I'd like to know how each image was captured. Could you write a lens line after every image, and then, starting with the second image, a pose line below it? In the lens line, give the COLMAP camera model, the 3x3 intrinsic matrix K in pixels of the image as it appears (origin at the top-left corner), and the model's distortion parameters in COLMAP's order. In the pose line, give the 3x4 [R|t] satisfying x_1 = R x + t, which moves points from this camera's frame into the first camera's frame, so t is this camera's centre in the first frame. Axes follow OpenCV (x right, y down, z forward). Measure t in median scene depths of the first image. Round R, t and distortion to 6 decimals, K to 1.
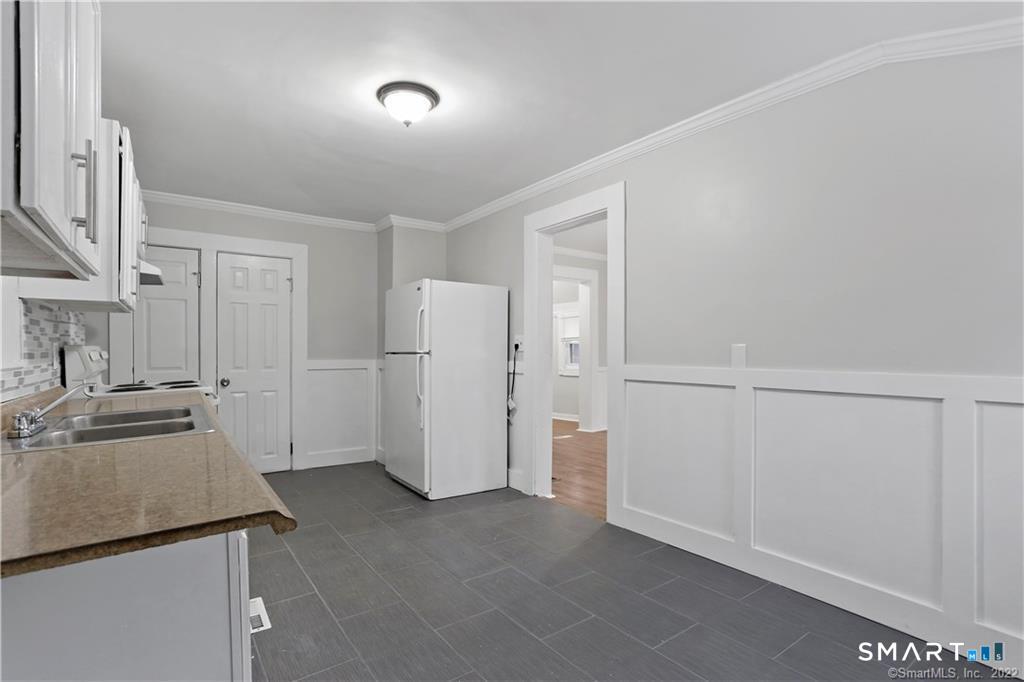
lens RADIAL K [[497.5, 0, 506.0], [0, 497.5, 346.2], [0, 0, 1]] dist [-0.048652, 0.019857]
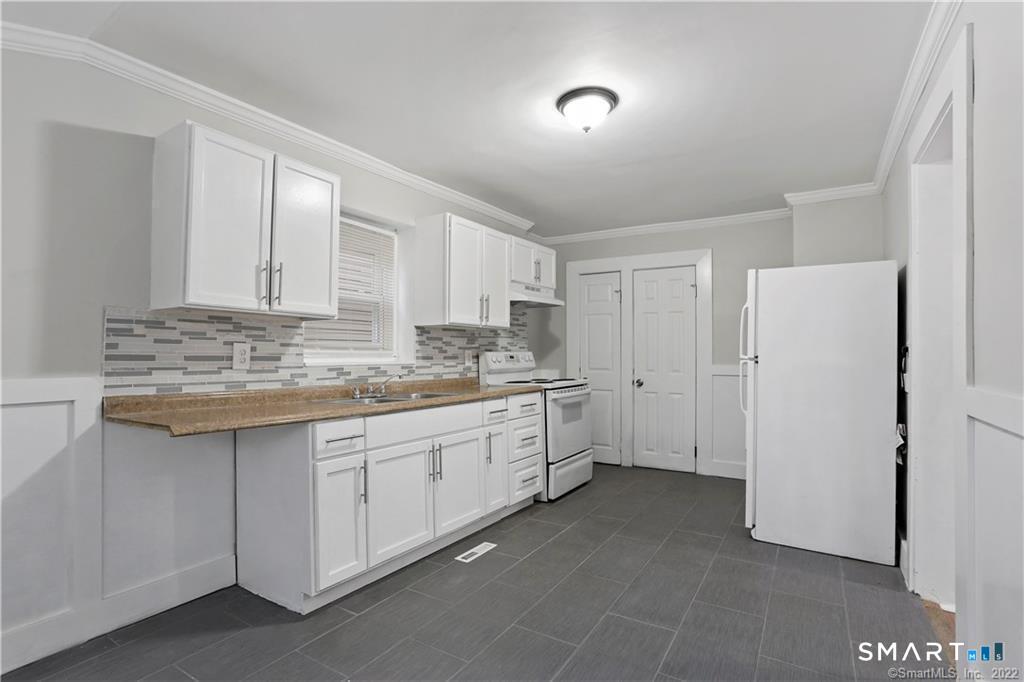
lens RADIAL K [[497.5, 0, 509.9], [0, 497.5, 344.3], [0, 0, 1]] dist [-0.048652, 0.019857]
pose [[0.382526, -0.016064, -0.923805, 0.473199], [0.005549, 0.999871, -0.015088, -0.000571], [0.923928, 0.000645, 0.382565, 0.340304]]
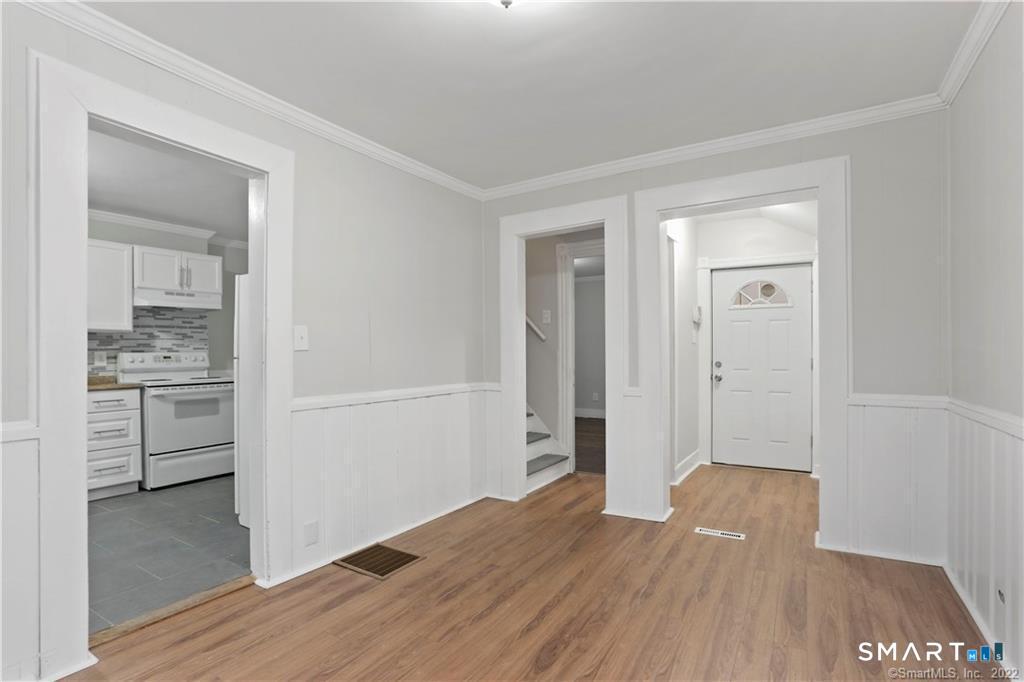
lens RADIAL K [[497.5, 0, 508.4], [0, 497.5, 347.5], [0, 0, 1]] dist [-0.048652, 0.019857]
pose [[0.379688, -0.012115, -0.925035, 0.905010], [0.011974, 0.999895, -0.008180, 0.007755], [0.925037, -0.007971, 0.379793, 1.191616]]
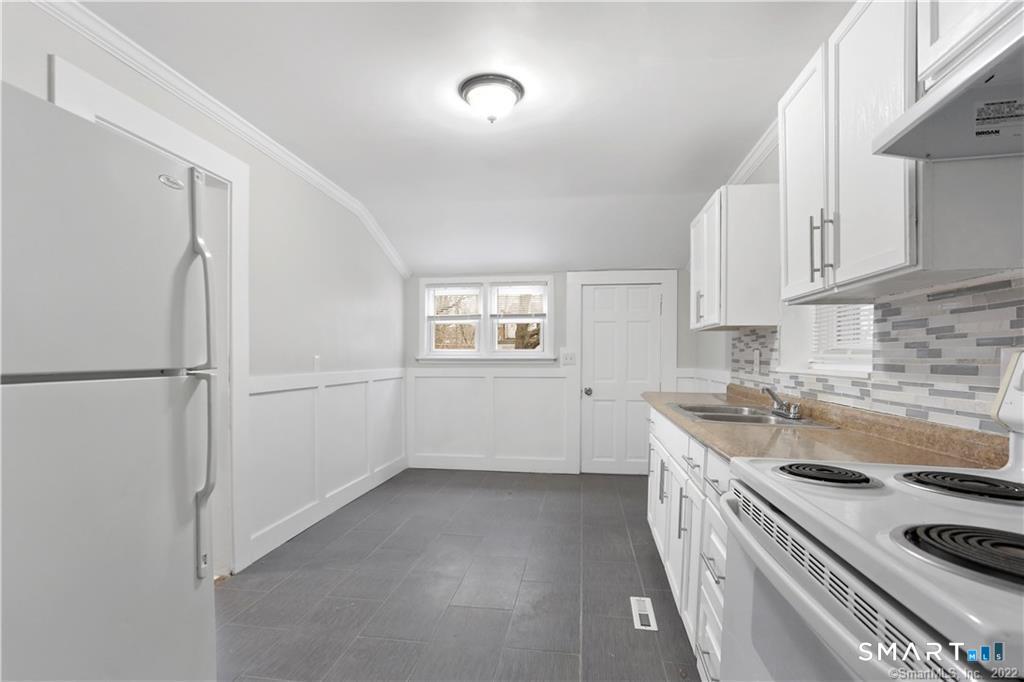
lens RADIAL K [[497.5, 0, 510.6], [0, 497.5, 363.9], [0, 0, 1]] dist [-0.048652, 0.019857]
pose [[-0.725757, -0.006969, 0.687916, -0.620883], [-0.004451, 0.999975, 0.005434, 0.006626], [-0.687937, 0.000881, -0.725770, 1.182655]]
